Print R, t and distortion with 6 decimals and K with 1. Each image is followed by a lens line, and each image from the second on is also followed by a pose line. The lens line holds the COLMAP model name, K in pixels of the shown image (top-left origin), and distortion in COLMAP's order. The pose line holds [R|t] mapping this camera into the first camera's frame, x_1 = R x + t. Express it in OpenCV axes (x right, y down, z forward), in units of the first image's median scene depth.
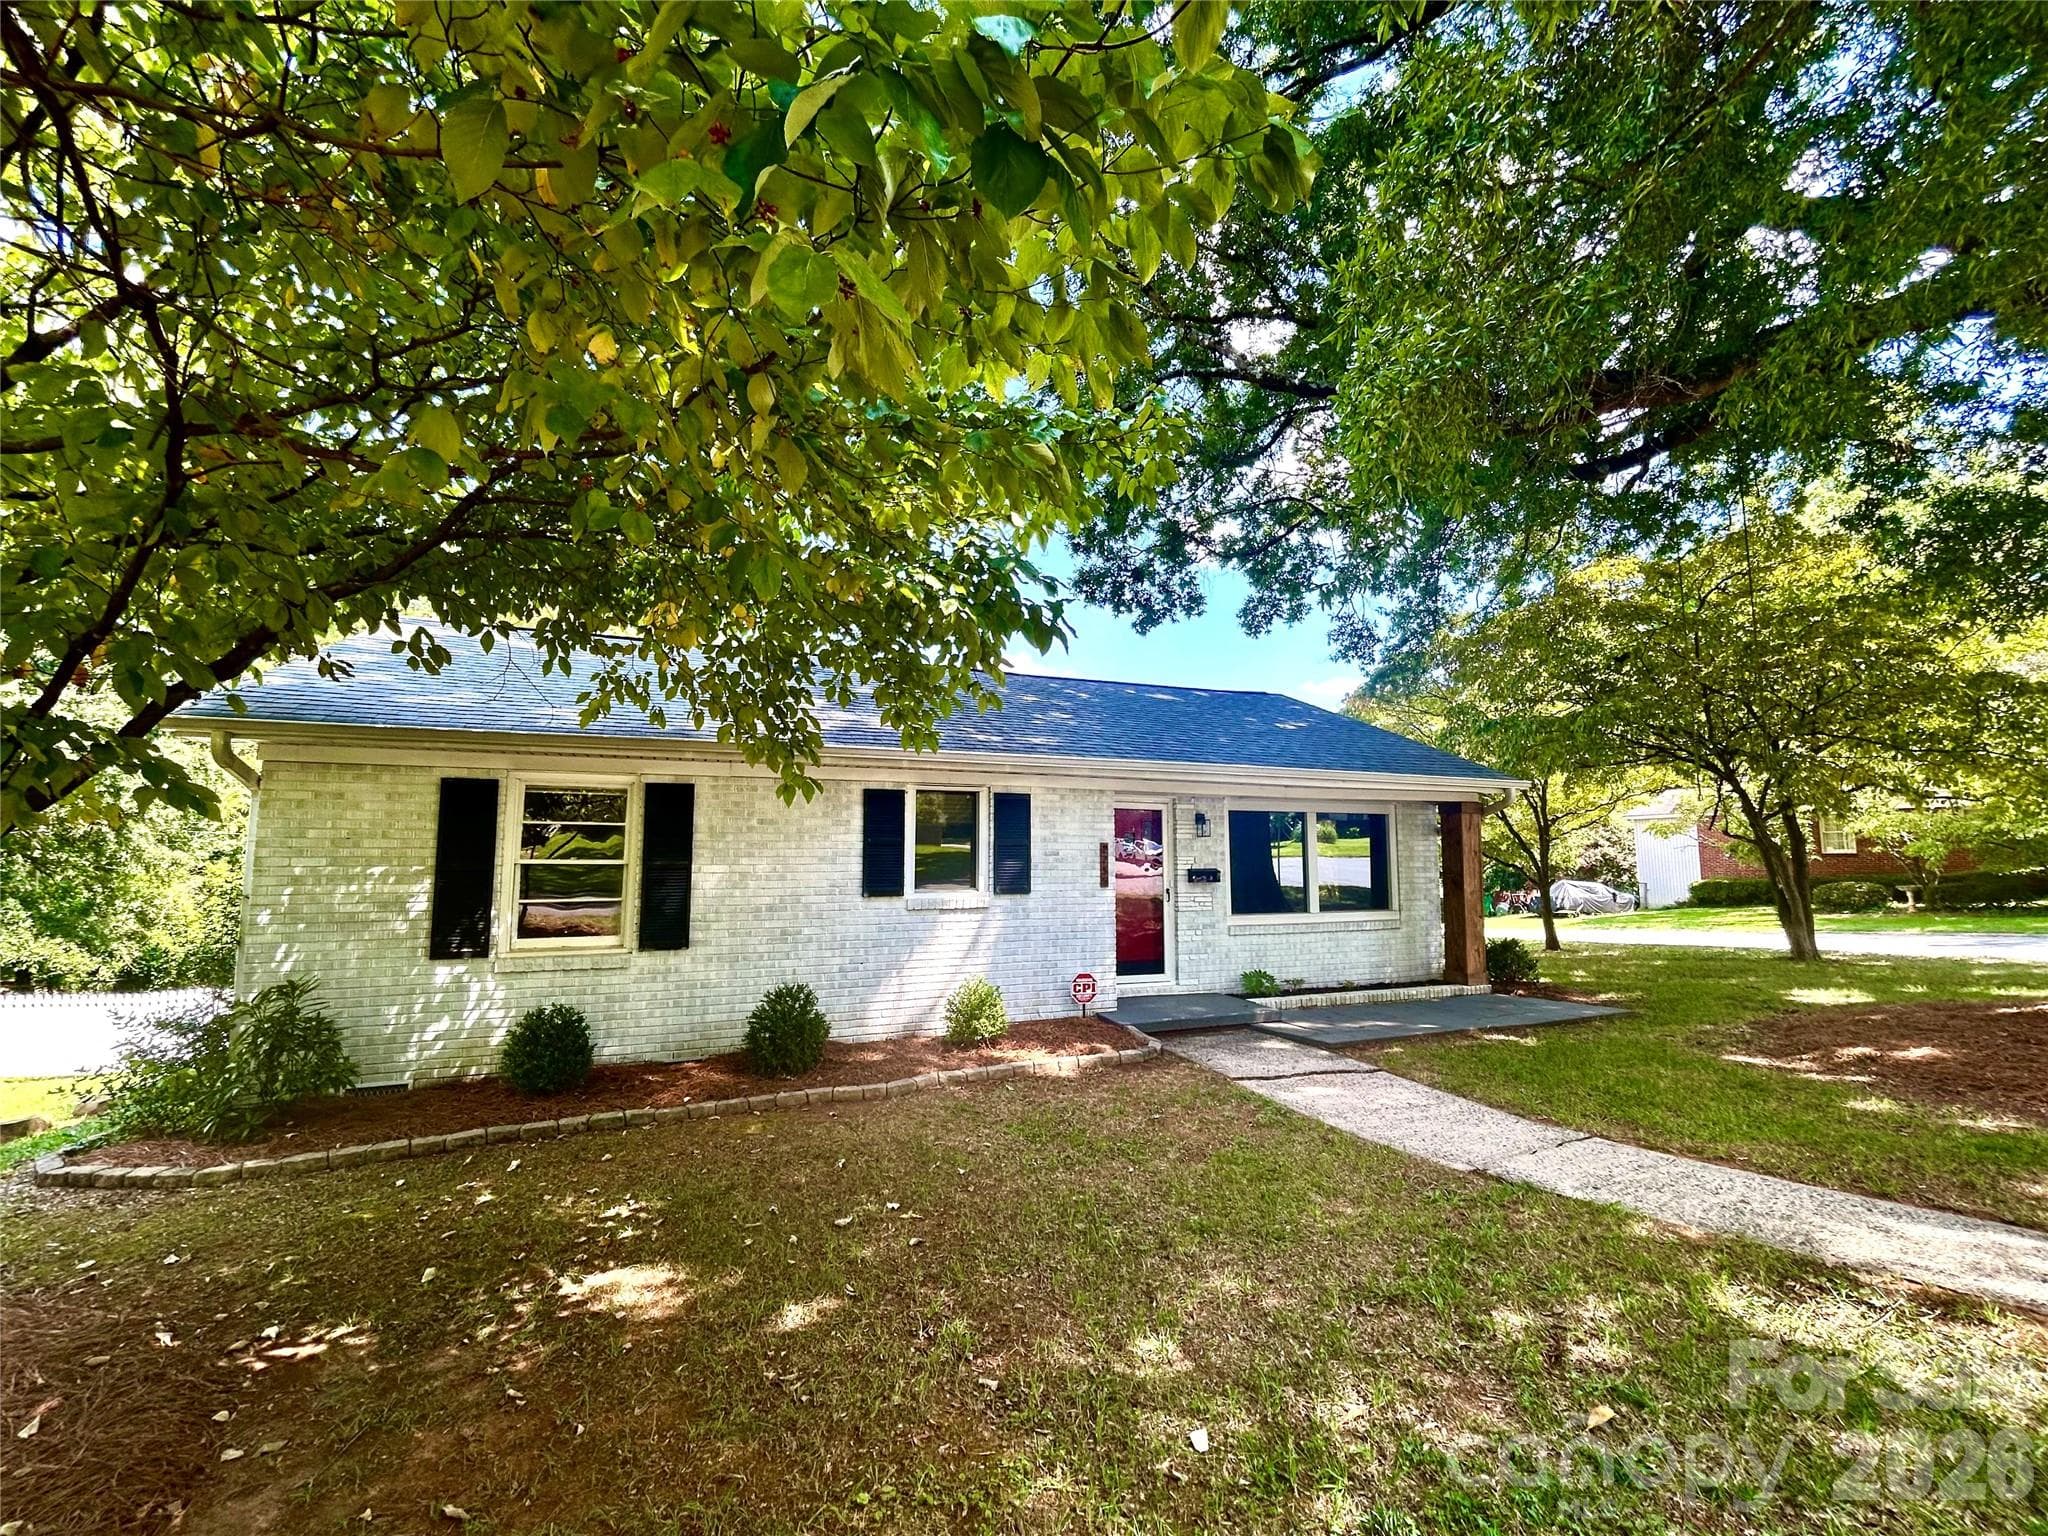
lens RADIAL K [[831.2, 0, 1024.0], [0, 831.2, 768.0], [0, 0, 1]] dist [-0.001081, -0.000331]
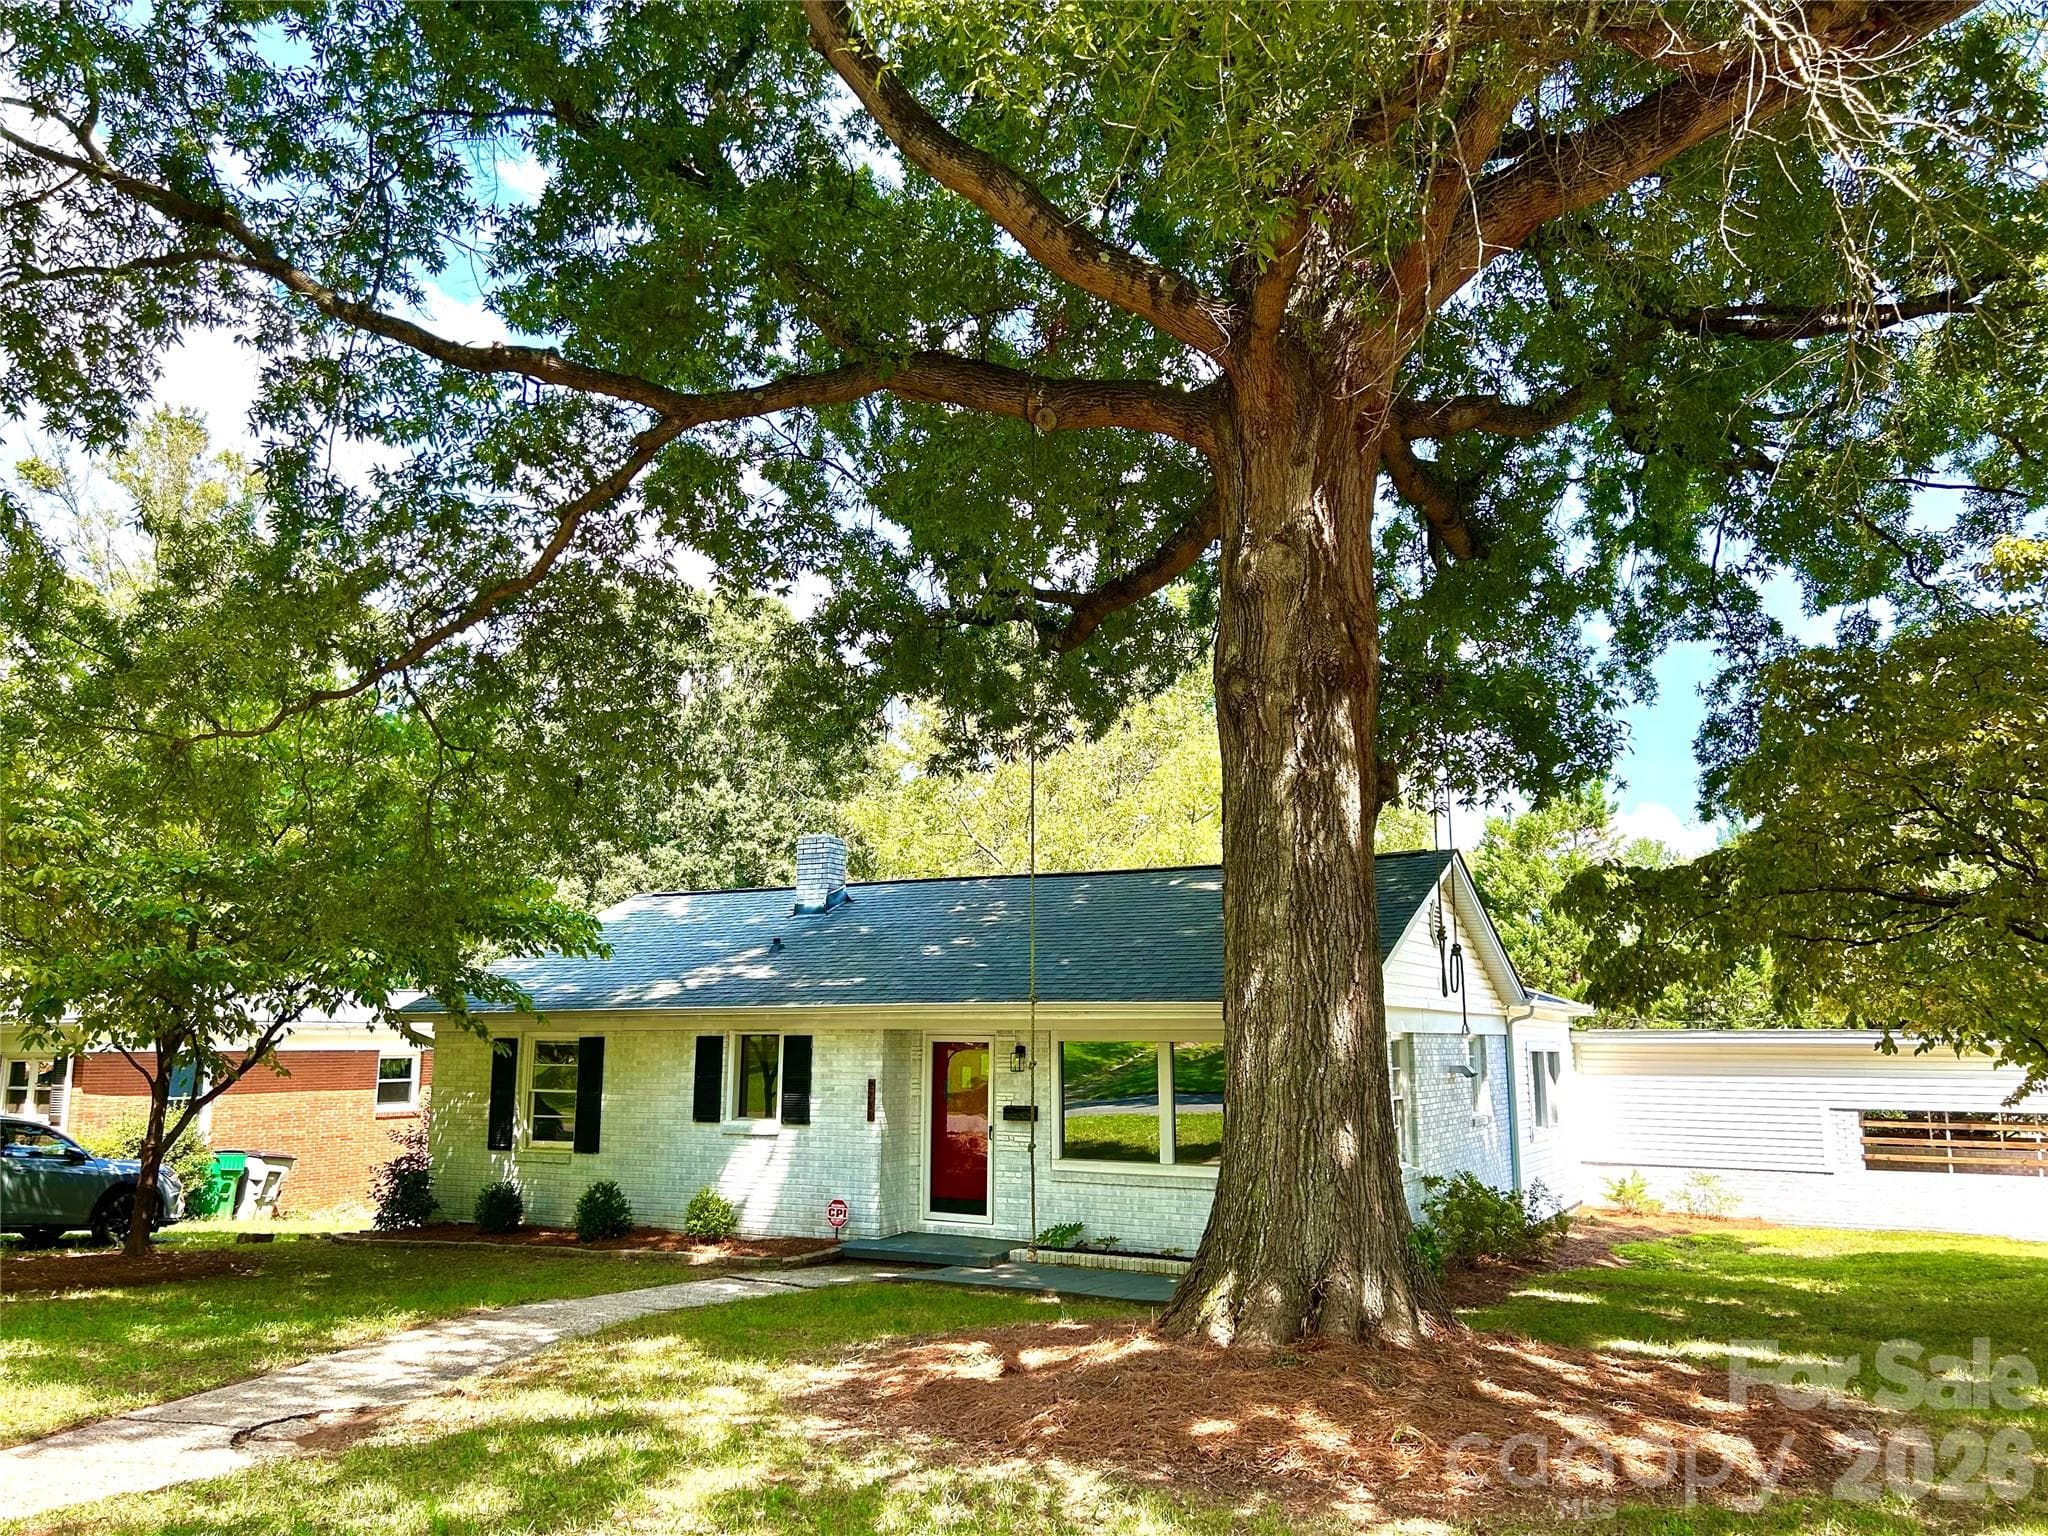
lens RADIAL K [[1505.1, 0, 1024.0], [0, 1505.1, 768.0], [0, 0, 1]] dist [0.087189, -0.137093]
pose [[0.650417, -0.134005, -0.747663, 1.901860], [0.078996, 0.990911, -0.108881, -0.089967], [0.755458, 0.011755, 0.655092, -0.163037]]
